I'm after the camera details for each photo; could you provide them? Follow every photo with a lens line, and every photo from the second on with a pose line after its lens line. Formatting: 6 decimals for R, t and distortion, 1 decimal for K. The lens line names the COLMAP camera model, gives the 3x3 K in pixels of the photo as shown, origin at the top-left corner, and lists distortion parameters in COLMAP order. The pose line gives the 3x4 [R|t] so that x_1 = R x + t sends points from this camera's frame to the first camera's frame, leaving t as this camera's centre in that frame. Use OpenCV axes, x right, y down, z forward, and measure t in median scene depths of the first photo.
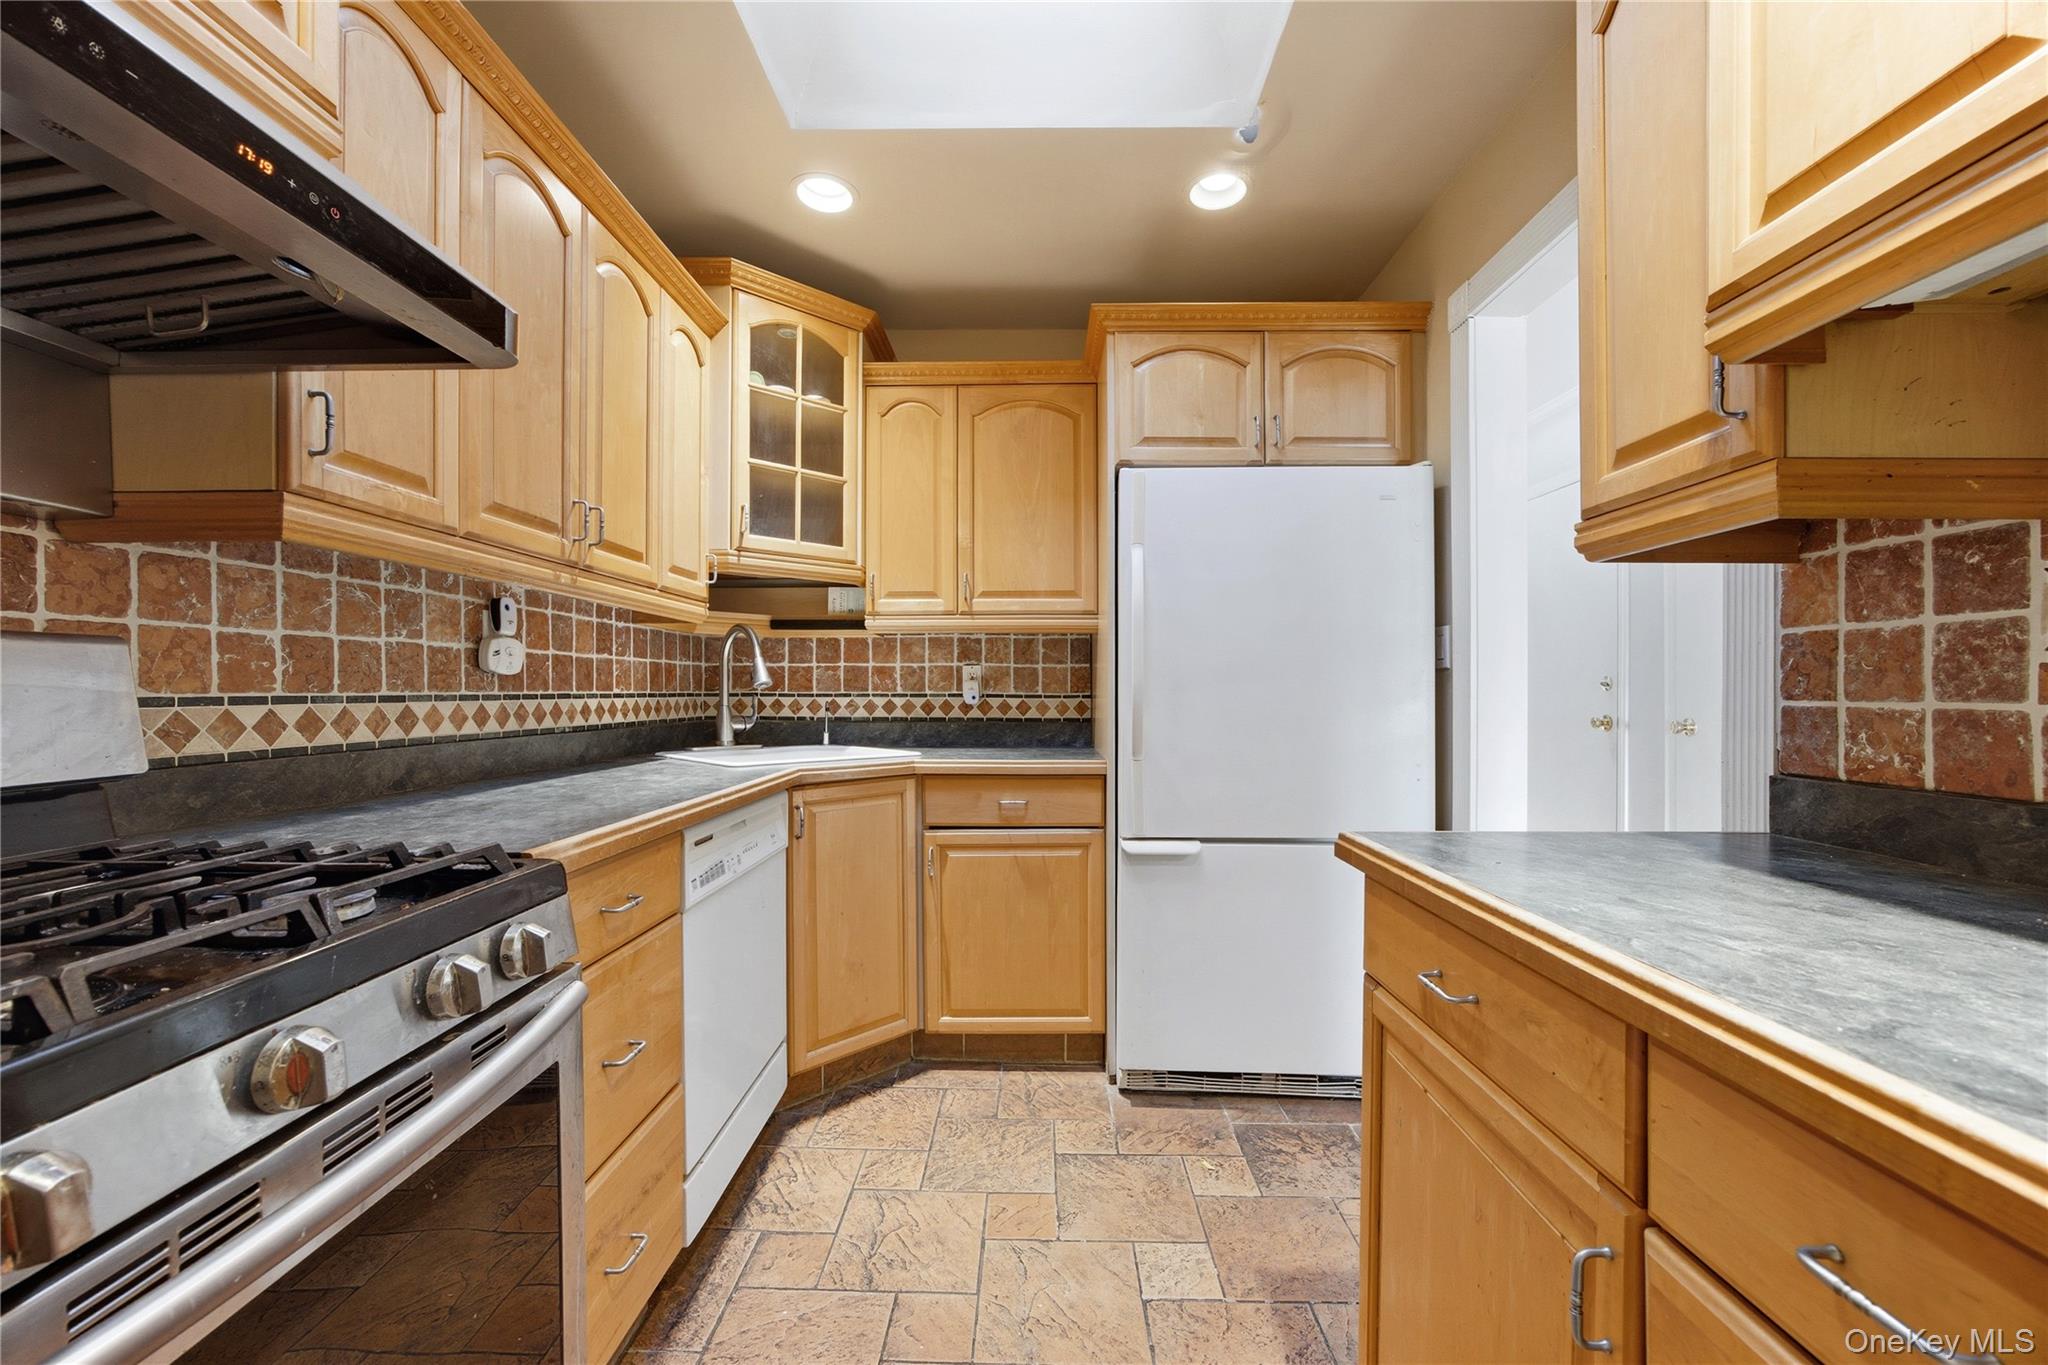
lens RADIAL K [[809.7, 0, 1034.4], [0, 809.7, 684.1], [0, 0, 1]] dist [-0.018901, 0.000025]
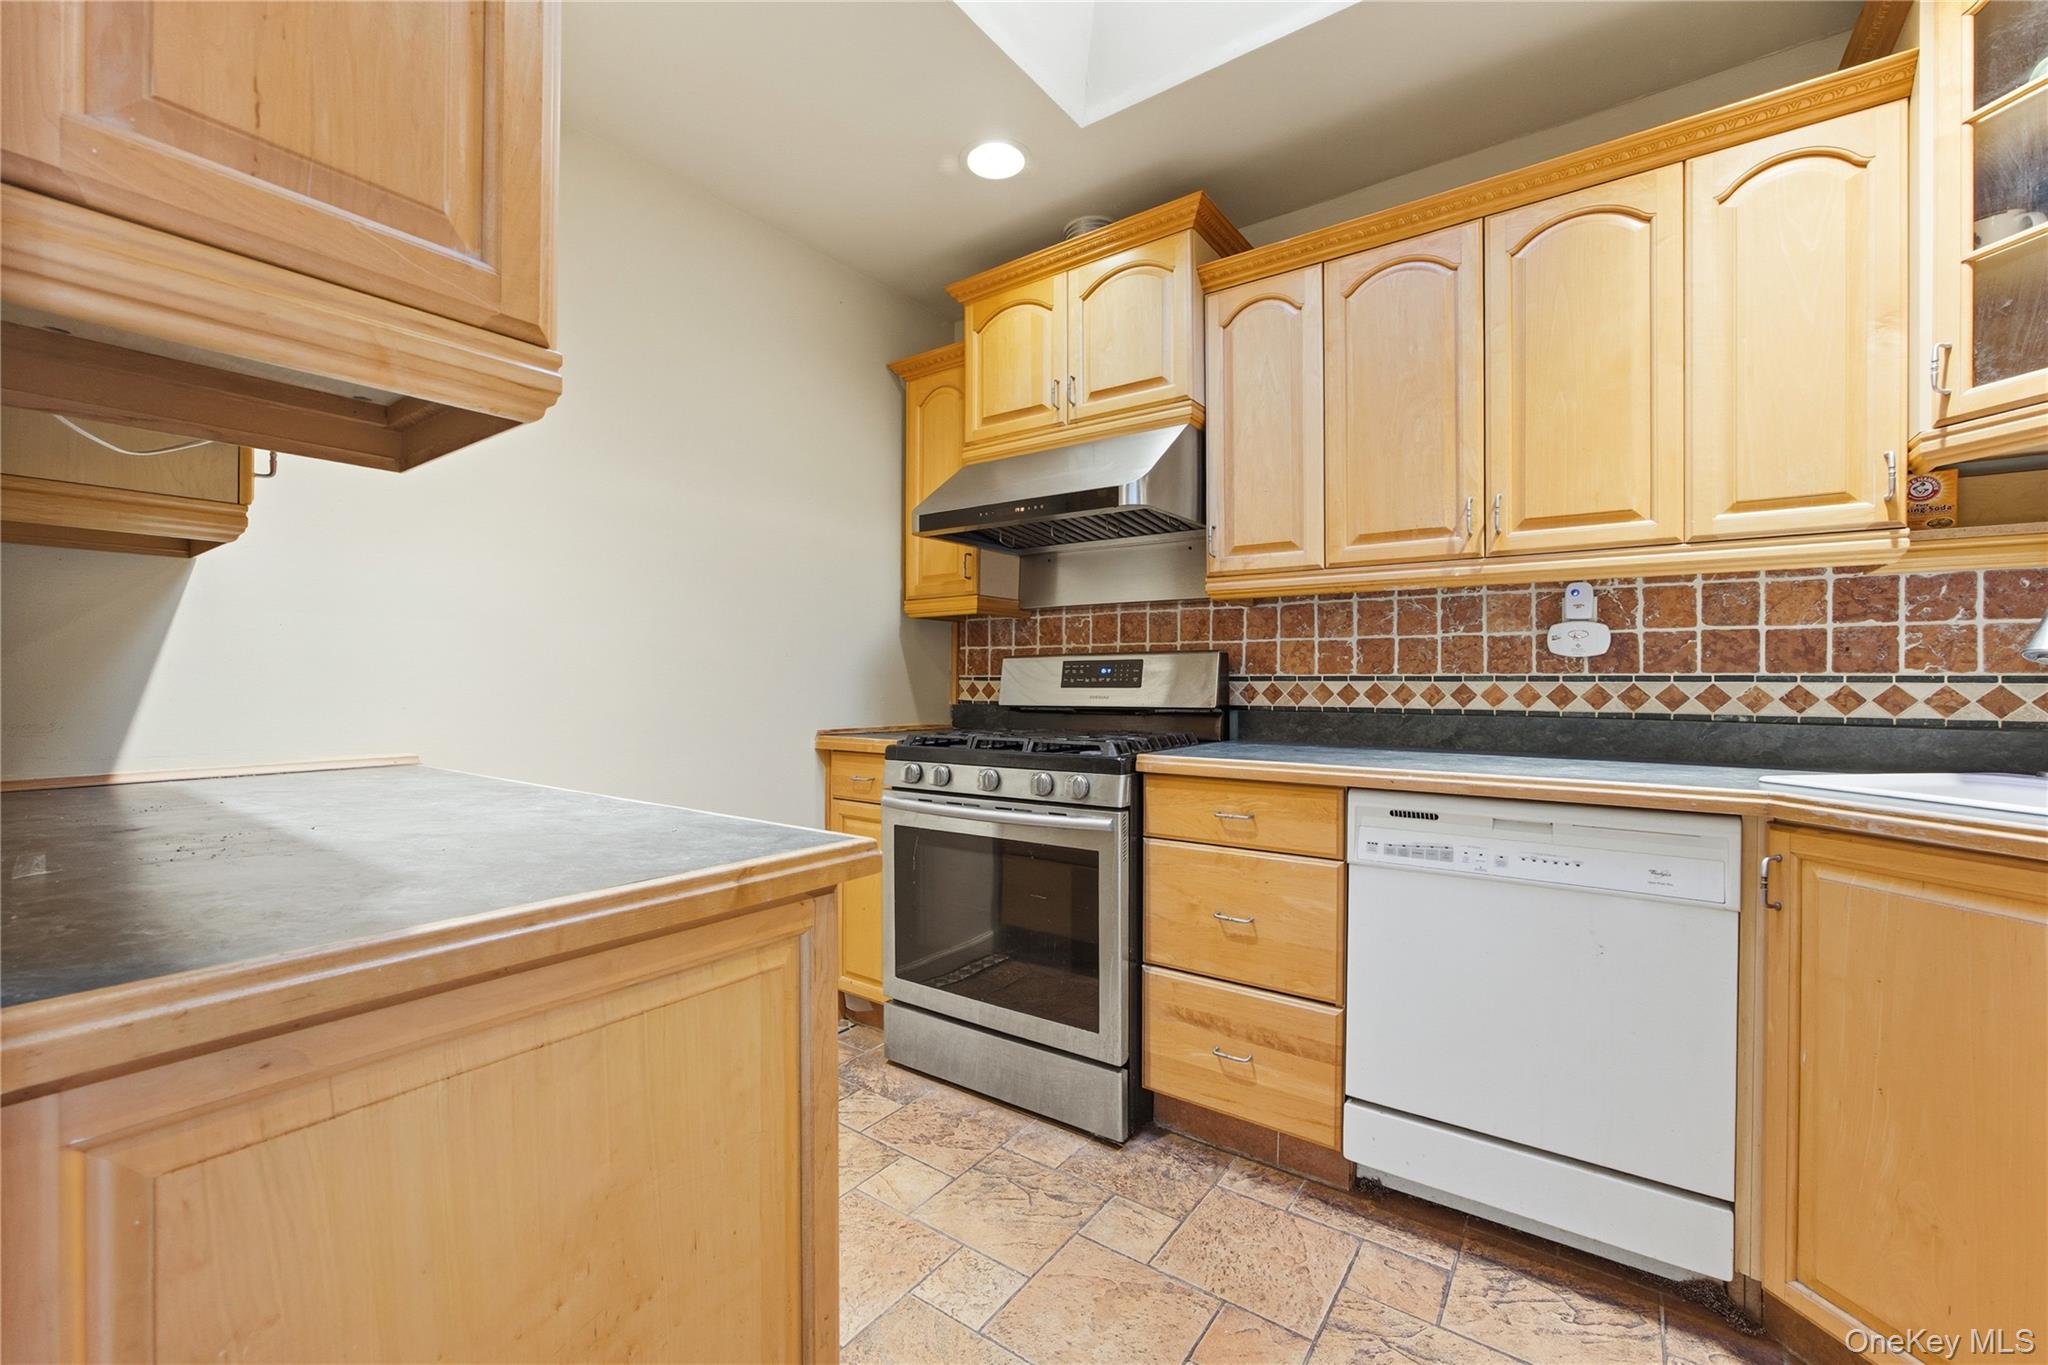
lens RADIAL K [[809.7, 0, 1034.4], [0, 809.7, 684.1], [0, 0, 1]] dist [-0.018901, 0.000025]
pose [[-0.577736, 0.003459, -0.816216, 0.715869], [0.003695, 0.999992, 0.001623, 0.023110], [0.816215, -0.002078, -0.577745, 1.234313]]
